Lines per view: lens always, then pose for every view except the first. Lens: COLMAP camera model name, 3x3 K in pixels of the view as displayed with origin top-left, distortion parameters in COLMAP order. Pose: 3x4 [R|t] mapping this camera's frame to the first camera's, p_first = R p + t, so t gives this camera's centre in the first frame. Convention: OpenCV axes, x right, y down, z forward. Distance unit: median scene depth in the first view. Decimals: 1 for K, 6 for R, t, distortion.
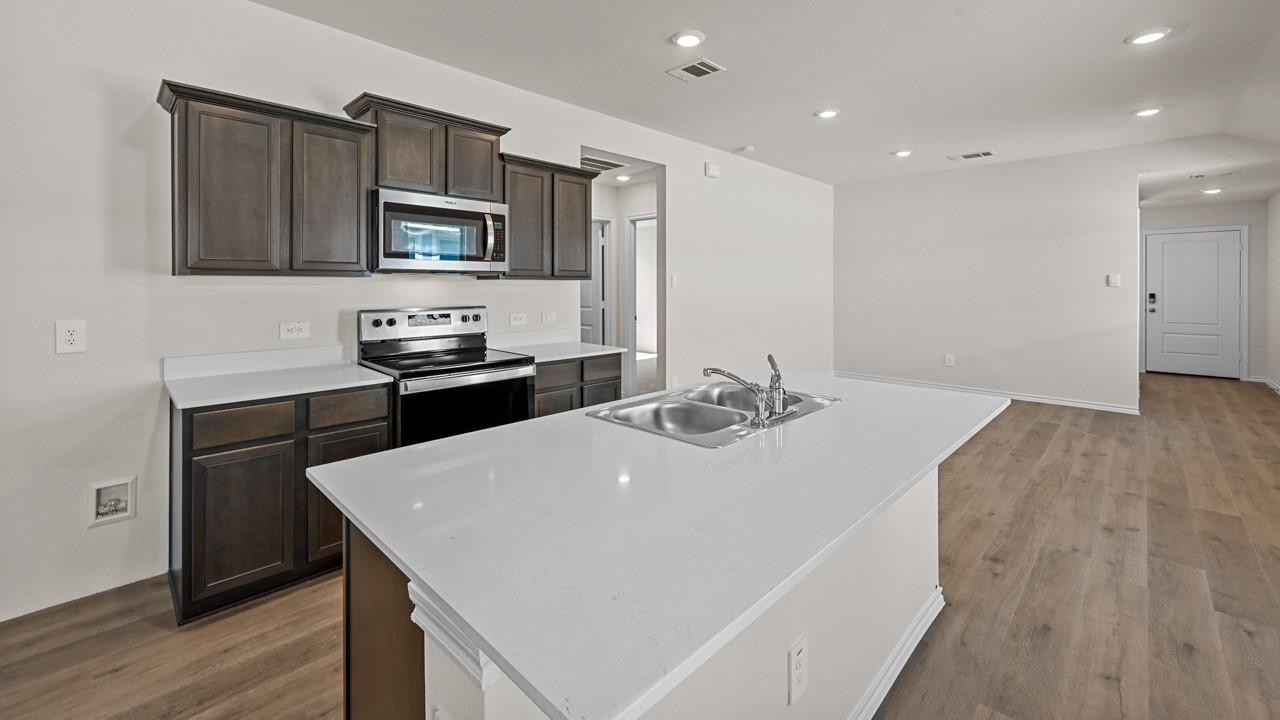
lens RADIAL K [[521.8, 0, 638.2], [0, 521.8, 294.4], [0, 0, 1]] dist [0.015745, -0.000048]
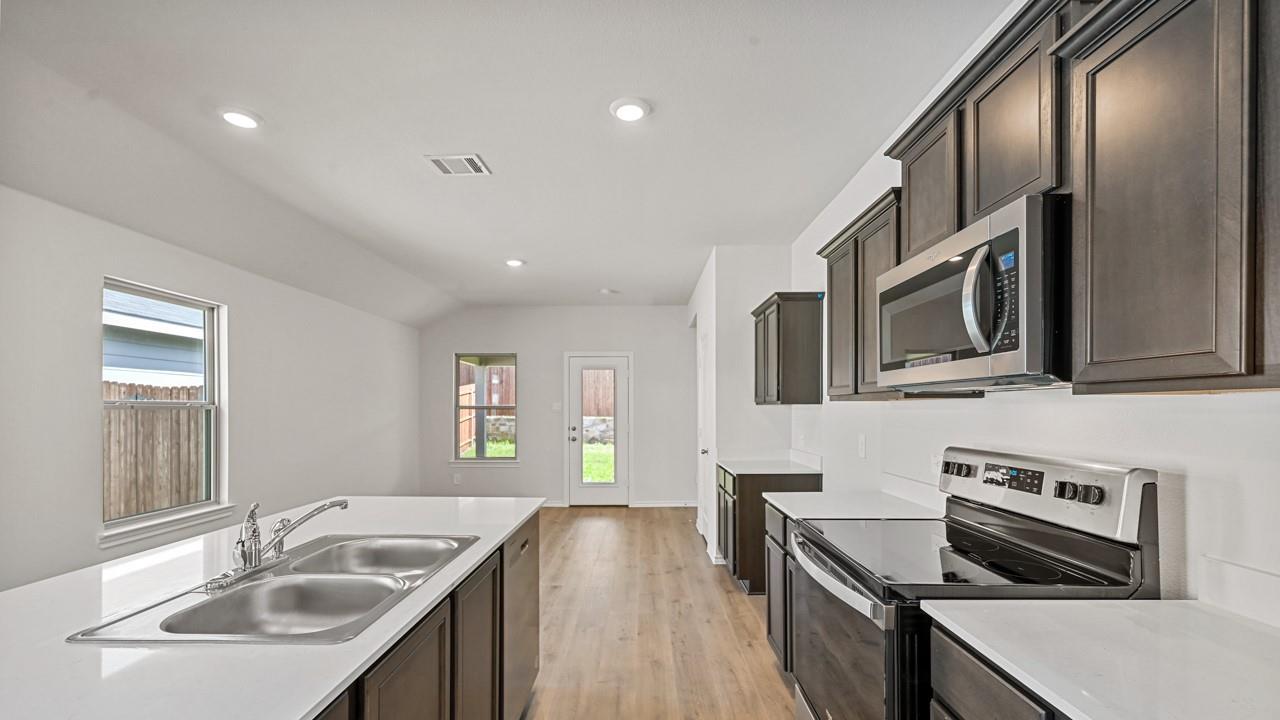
lens RADIAL K [[514.9, 0, 638.6], [0, 514.9, 402.9], [0, 0, 1]] dist [0.001578, 0.000144]
pose [[-0.728263, -0.008174, -0.685249, 0.251275], [-0.011490, 0.999934, 0.000284, -0.024890], [0.685202, 0.008080, -0.728309, 1.337812]]
